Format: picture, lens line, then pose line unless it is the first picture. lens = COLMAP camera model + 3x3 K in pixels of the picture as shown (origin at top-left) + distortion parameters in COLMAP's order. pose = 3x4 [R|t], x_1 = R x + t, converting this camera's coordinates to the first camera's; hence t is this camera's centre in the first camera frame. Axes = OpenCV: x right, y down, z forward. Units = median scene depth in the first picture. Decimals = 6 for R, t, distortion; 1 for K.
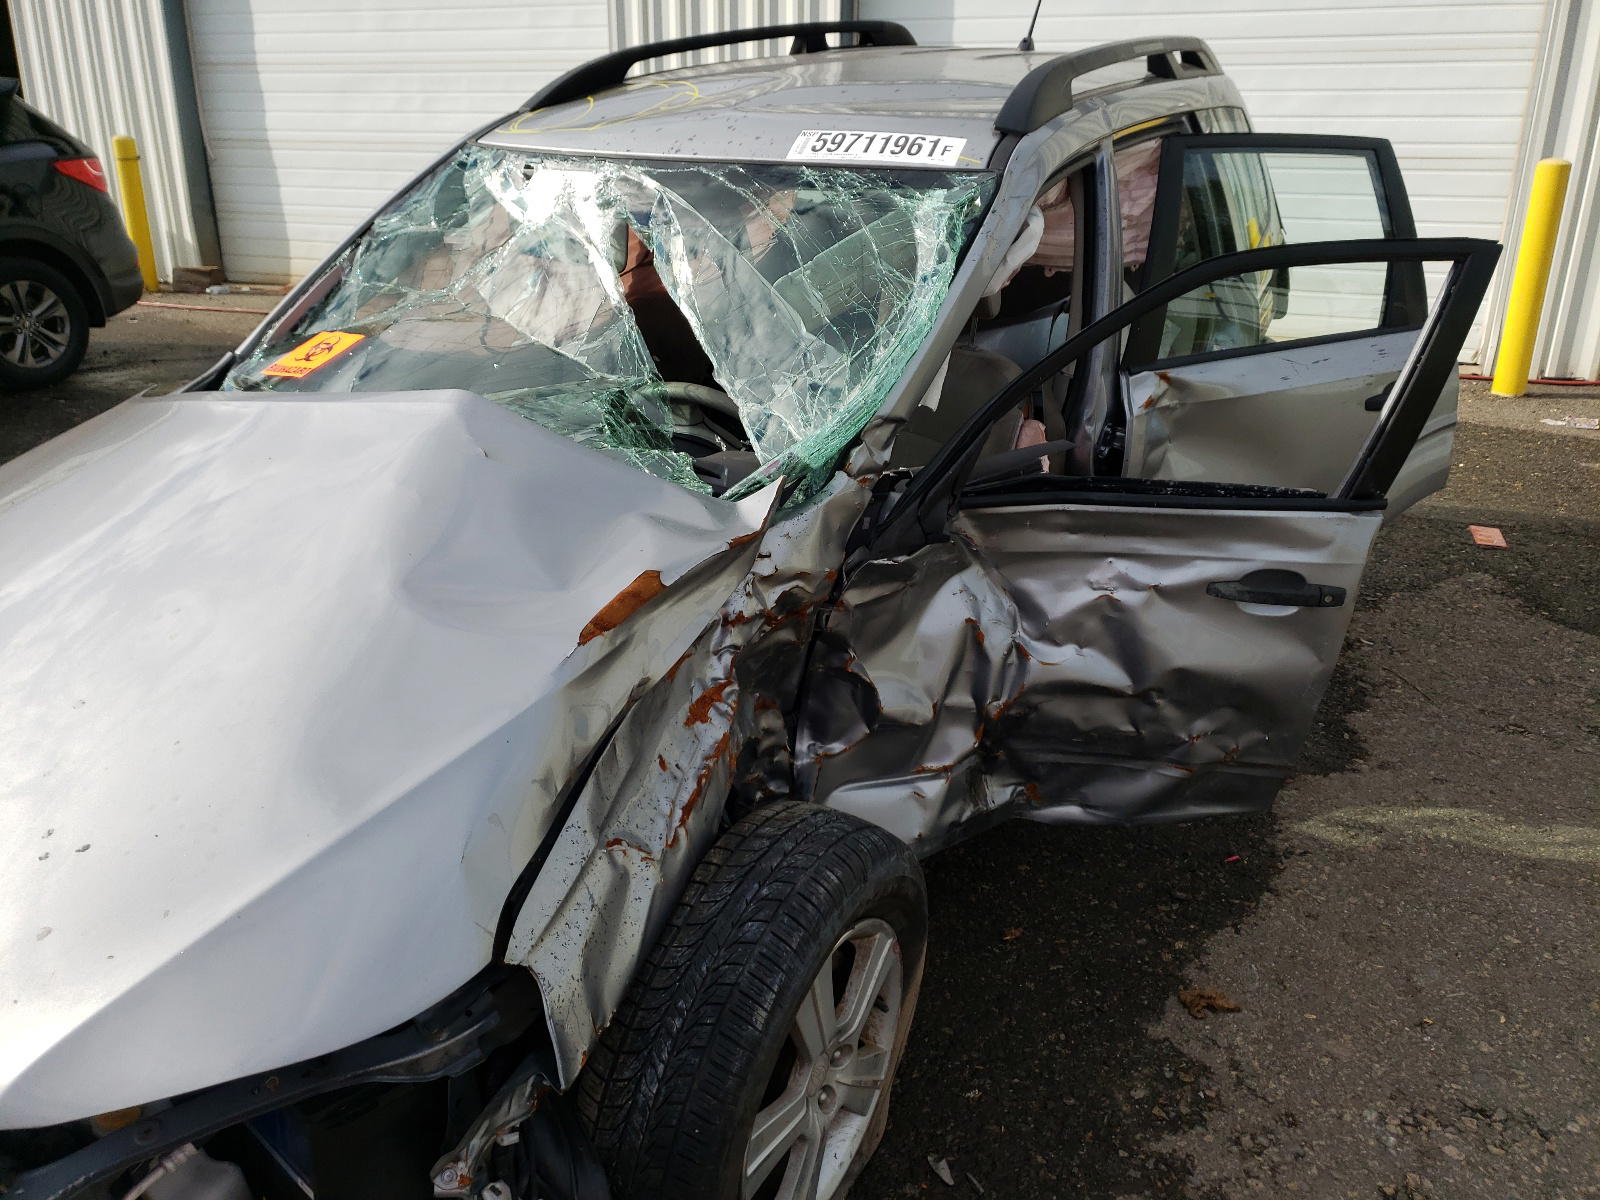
lens RADIAL K [[1230.4, 0, 800.0], [0, 1230.4, 600.0], [0, 0, 1]] dist [0.021852, -0.007130]
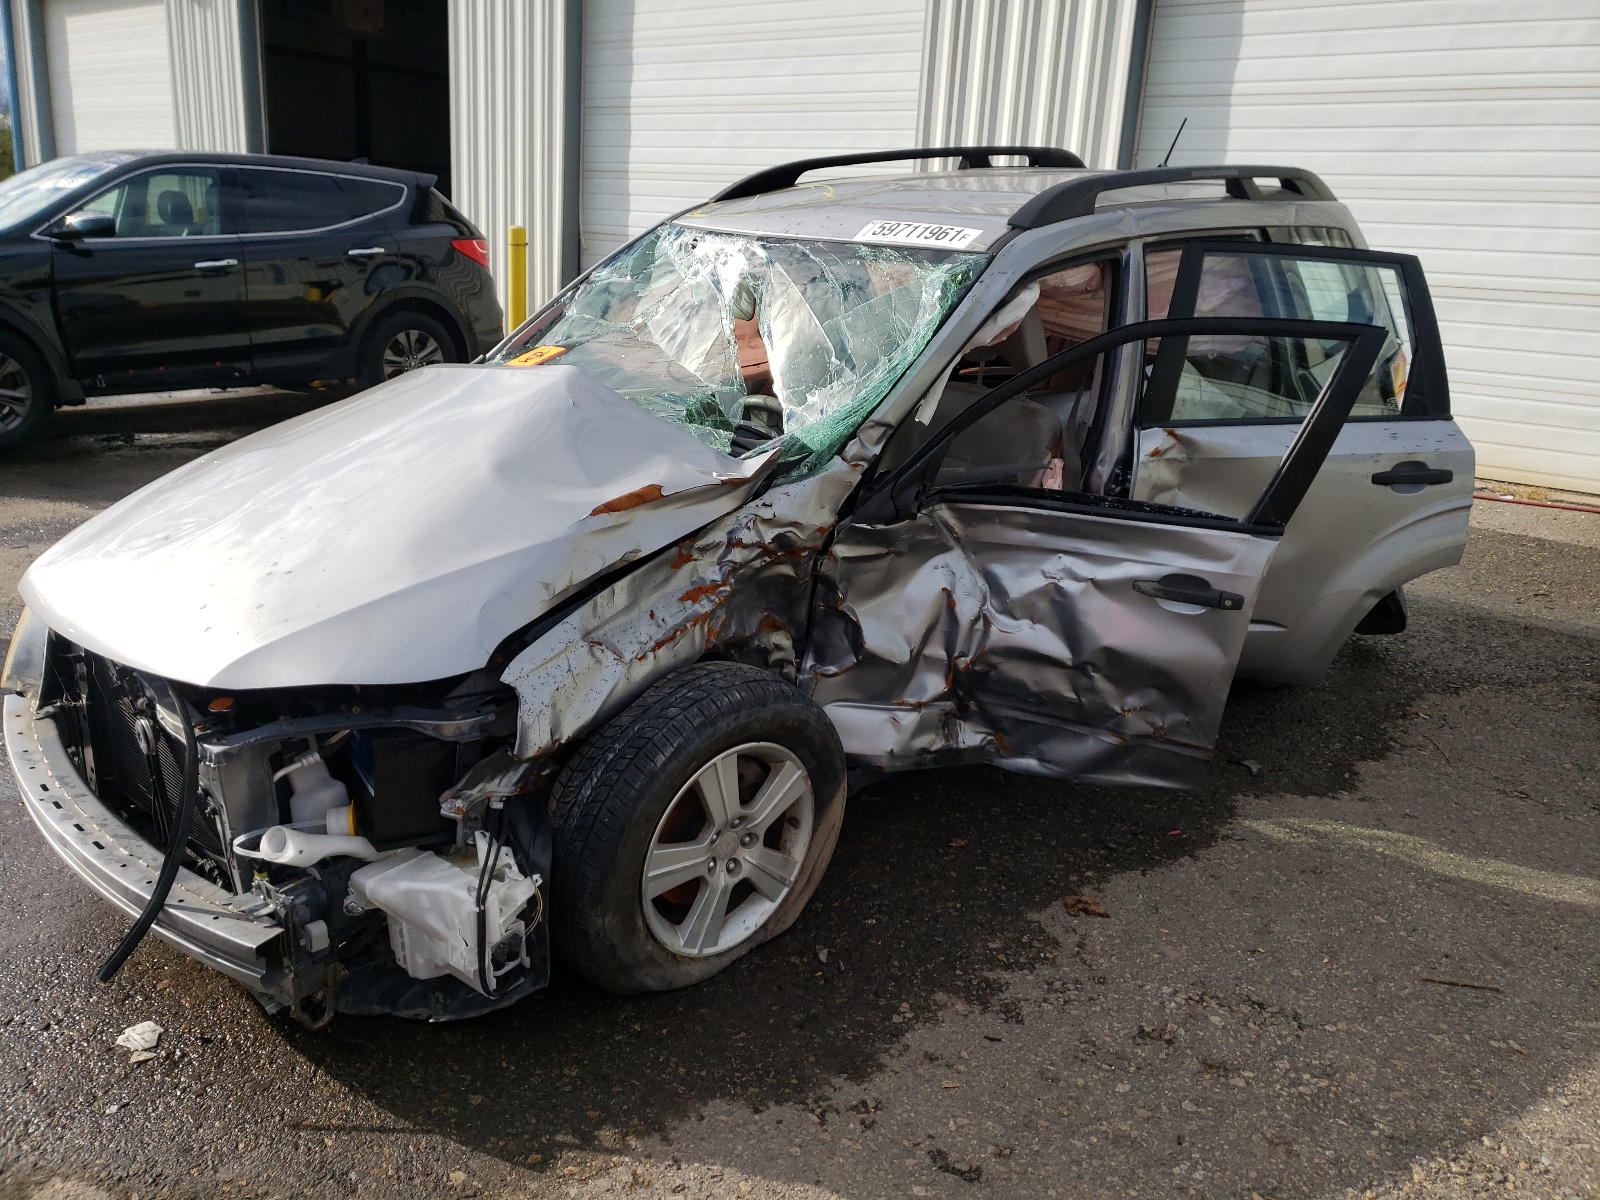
lens RADIAL K [[1207.1, 0, 795.1], [0, 1207.1, 613.6], [0, 0, 1]] dist [0.079974, -0.140895]
pose [[0.961168, 0.123650, -0.246710, 0.298982], [-0.140625, 0.988678, -0.052348, 0.129667], [0.237444, 0.085009, 0.967674, -0.278926]]
